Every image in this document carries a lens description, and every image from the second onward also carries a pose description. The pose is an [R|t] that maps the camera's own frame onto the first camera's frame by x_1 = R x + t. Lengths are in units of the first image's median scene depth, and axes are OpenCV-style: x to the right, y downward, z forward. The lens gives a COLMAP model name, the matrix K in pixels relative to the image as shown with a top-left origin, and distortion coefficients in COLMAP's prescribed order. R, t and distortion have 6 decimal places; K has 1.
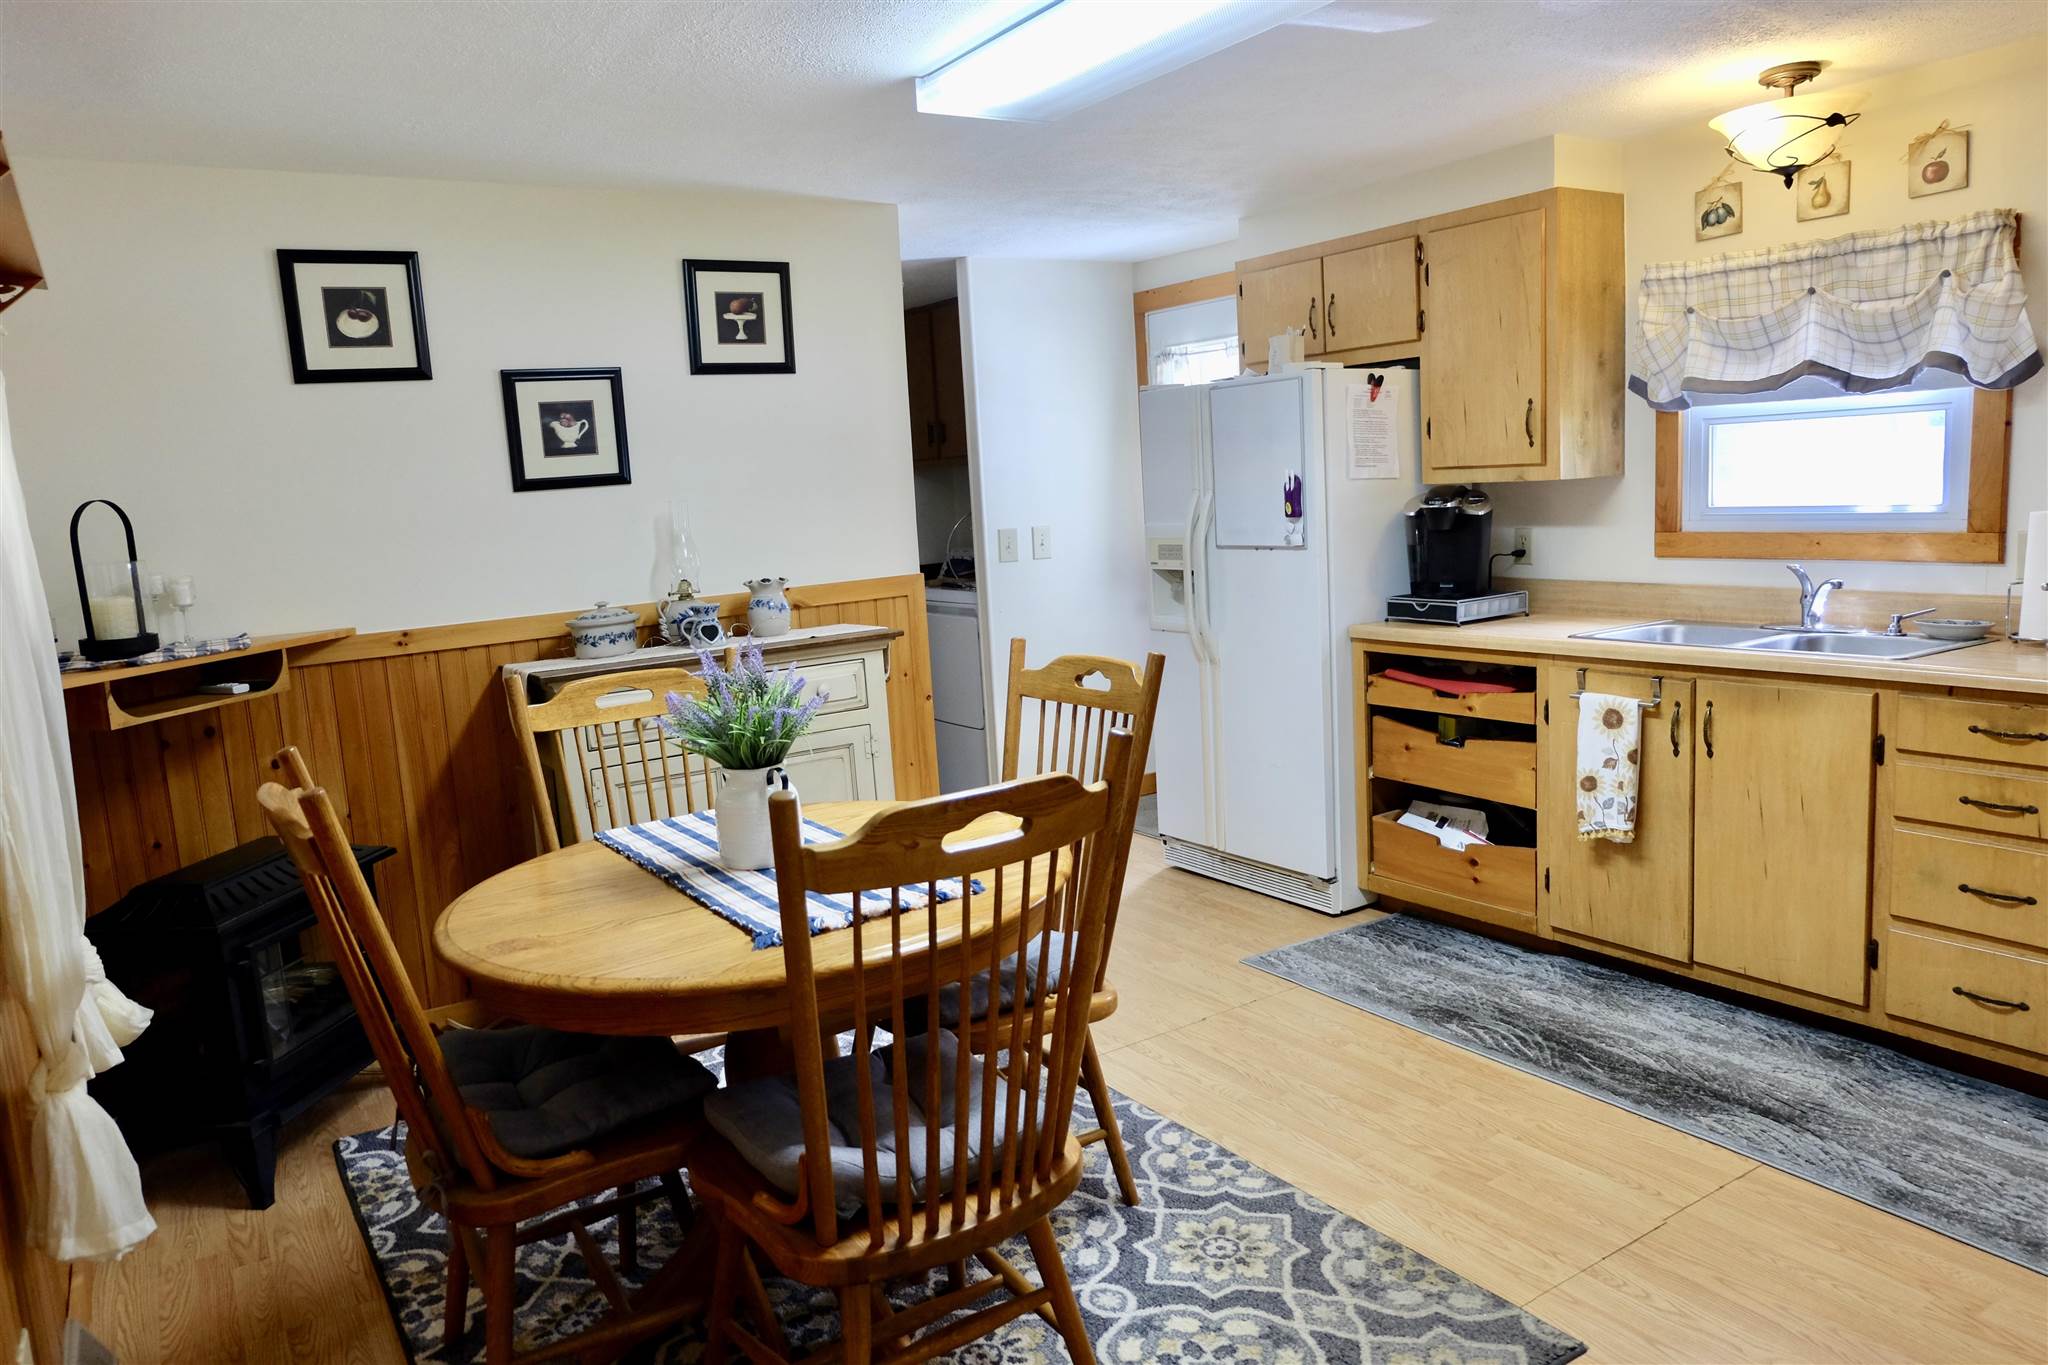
lens RADIAL K [[1378.2, 0, 1065.3], [0, 1378.2, 678.7], [0, 0, 1]] dist [-0.082137, 0.075617]
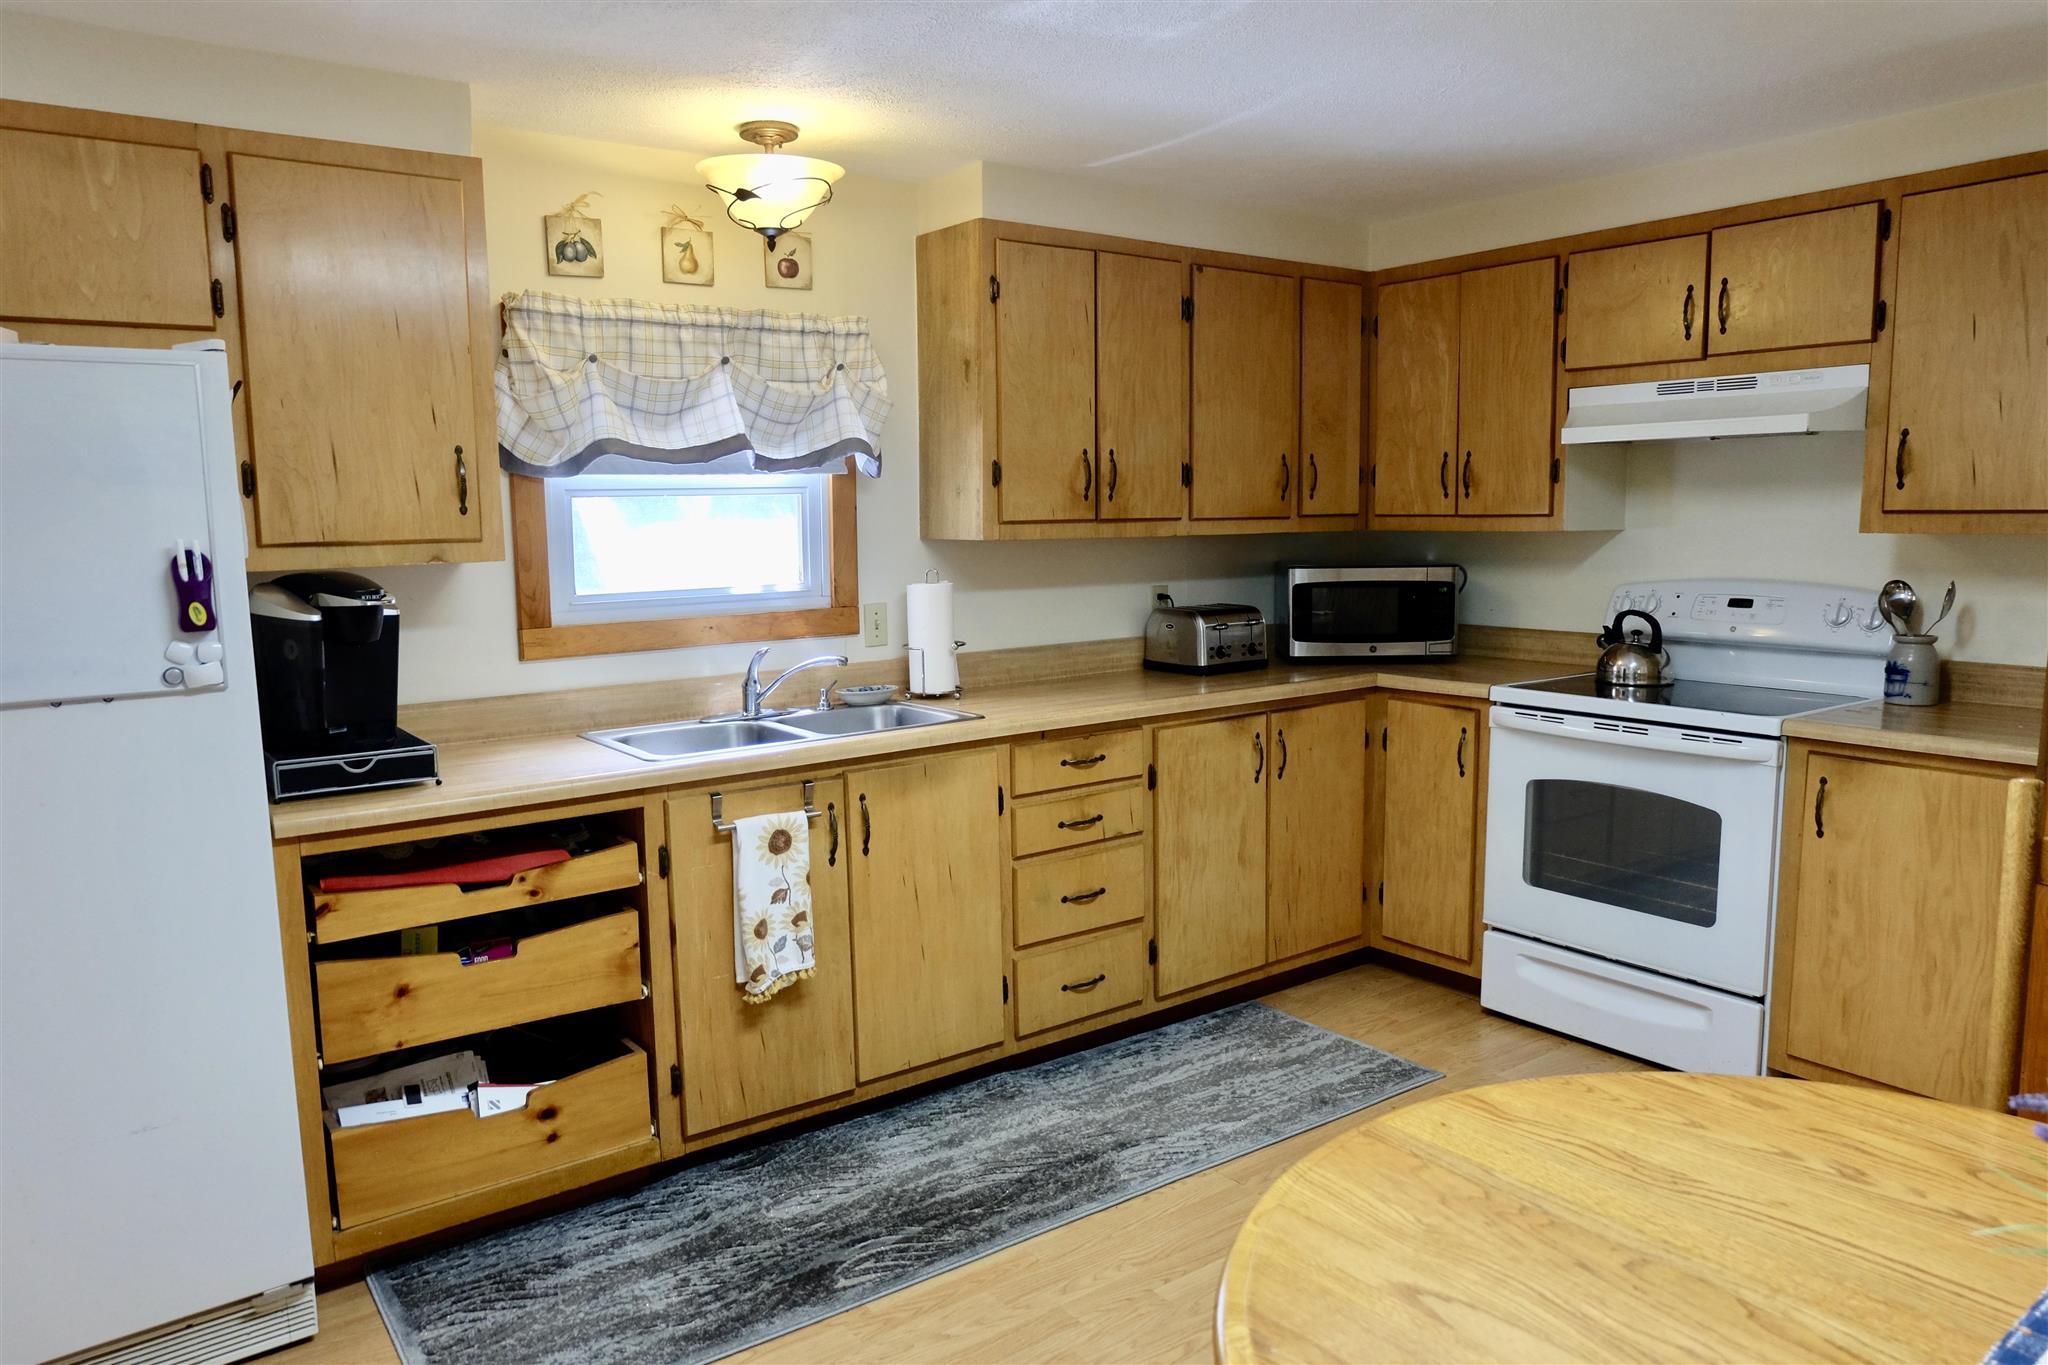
lens RADIAL K [[1378.2, 0, 1065.3], [0, 1378.2, 678.7], [0, 0, 1]] dist [-0.082137, 0.075617]
pose [[-0.029575, -0.070876, 0.997047, -0.421163], [0.161894, 0.983973, 0.074749, -0.101077], [-0.986365, 0.163627, -0.017626, 0.816612]]
